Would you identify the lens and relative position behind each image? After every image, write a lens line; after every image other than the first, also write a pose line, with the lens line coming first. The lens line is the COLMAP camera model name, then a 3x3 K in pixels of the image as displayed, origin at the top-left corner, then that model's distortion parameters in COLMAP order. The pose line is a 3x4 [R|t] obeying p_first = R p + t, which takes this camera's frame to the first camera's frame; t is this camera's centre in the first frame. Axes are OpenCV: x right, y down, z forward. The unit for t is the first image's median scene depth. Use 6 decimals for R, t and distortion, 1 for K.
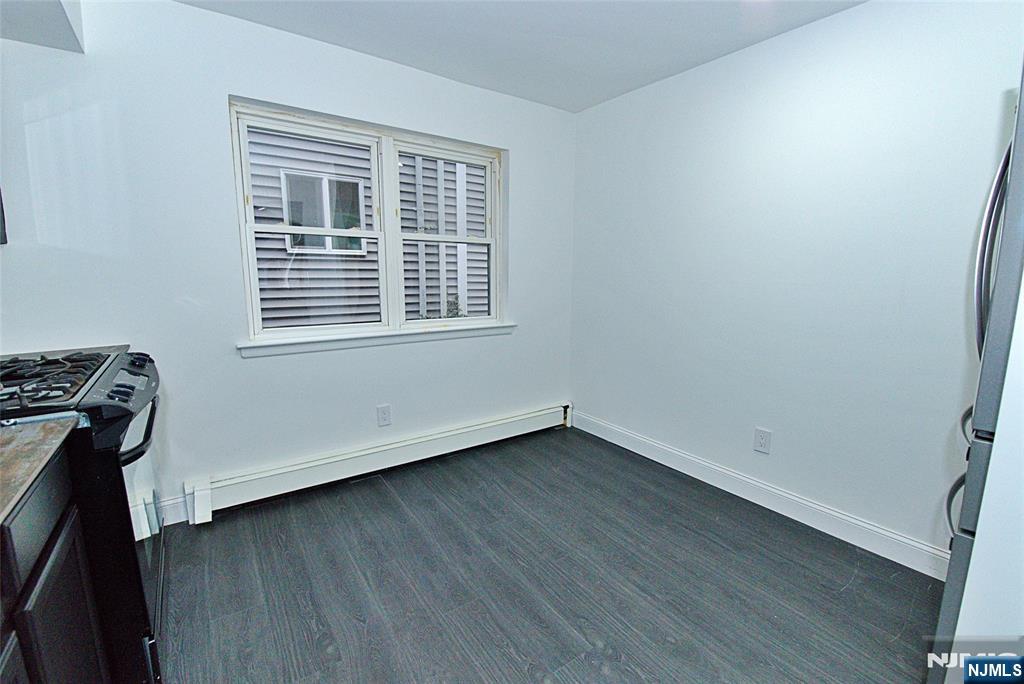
lens RADIAL K [[439.2, 0, 511.0], [0, 439.2, 344.5], [0, 0, 1]] dist [-0.001919, -0.017977]
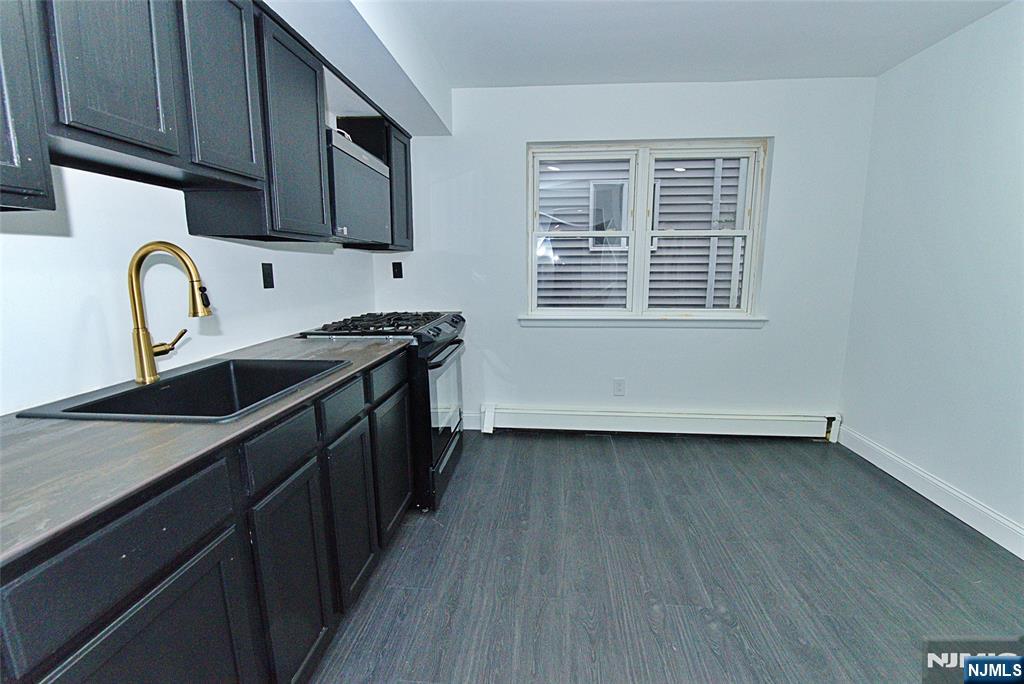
lens RADIAL K [[445.0, 0, 514.8], [0, 445.0, 344.6], [0, 0, 1]] dist [-0.001149, -0.011635]
pose [[0.760251, 0.101024, -0.641727, 0.254382], [-0.095844, 0.994467, 0.043009, 0.023613], [0.642521, 0.028808, 0.765727, -0.101621]]
